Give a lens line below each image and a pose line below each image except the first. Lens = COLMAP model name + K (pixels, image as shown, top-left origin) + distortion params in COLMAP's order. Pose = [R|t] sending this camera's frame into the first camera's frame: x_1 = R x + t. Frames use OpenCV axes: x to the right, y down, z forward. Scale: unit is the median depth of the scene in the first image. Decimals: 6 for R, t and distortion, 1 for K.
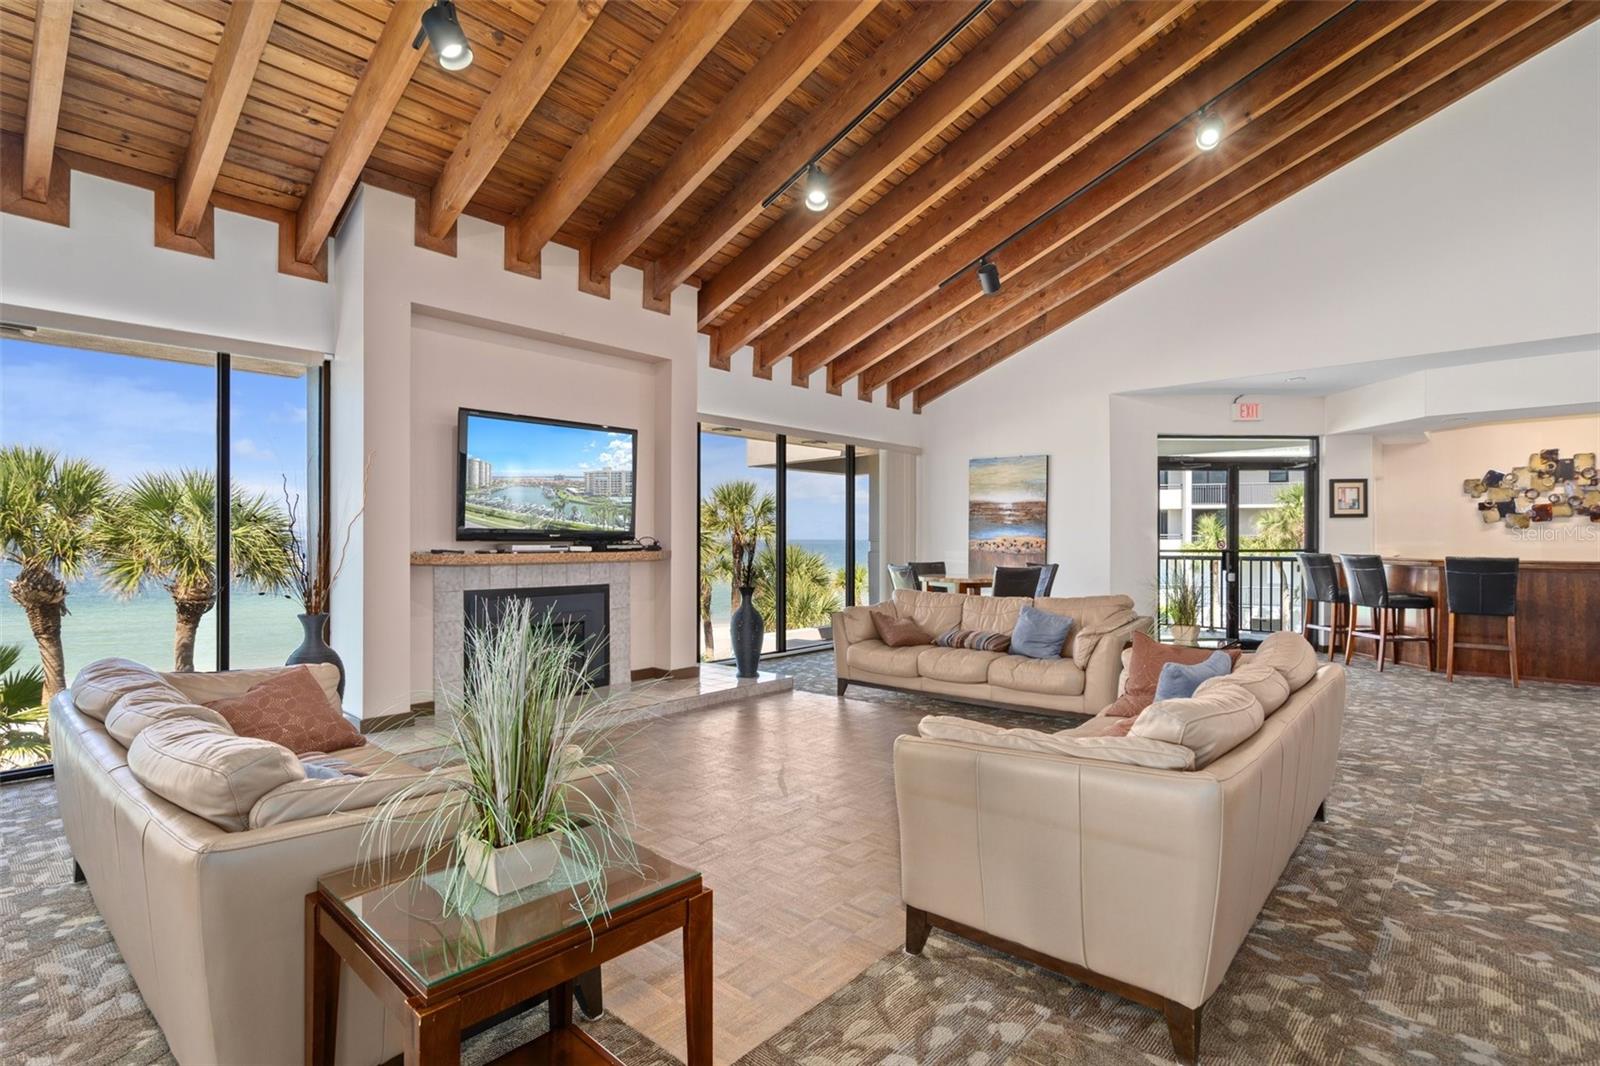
lens RADIAL K [[776.6, 0, 797.2], [0, 776.6, 540.0], [0, 0, 1]] dist [-0.012524, 0.007004]
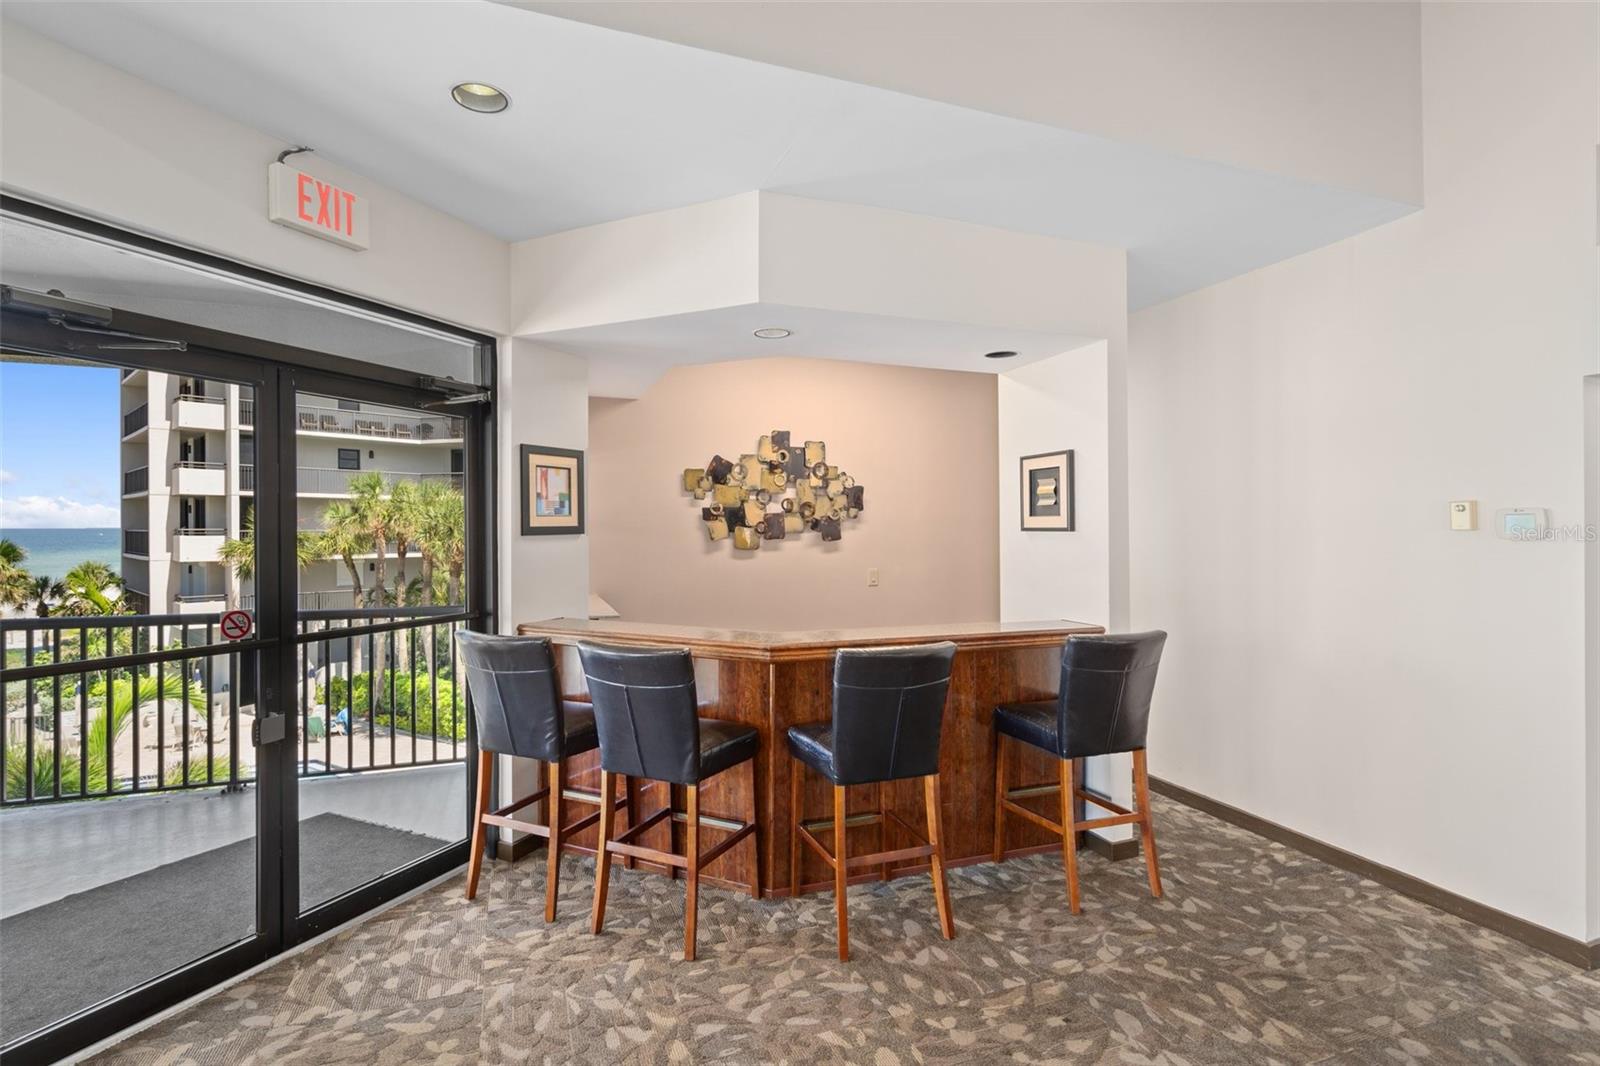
lens RADIAL K [[776.6, 0, 797.2], [0, 776.6, 540.0], [0, 0, 1]] dist [-0.012524, 0.007004]
pose [[0.465702, -0.011949, 0.884861, 0.449161], [-0.000161, 0.999908, 0.013587, -0.037460], [-0.884942, -0.006470, 0.465657, 0.780876]]
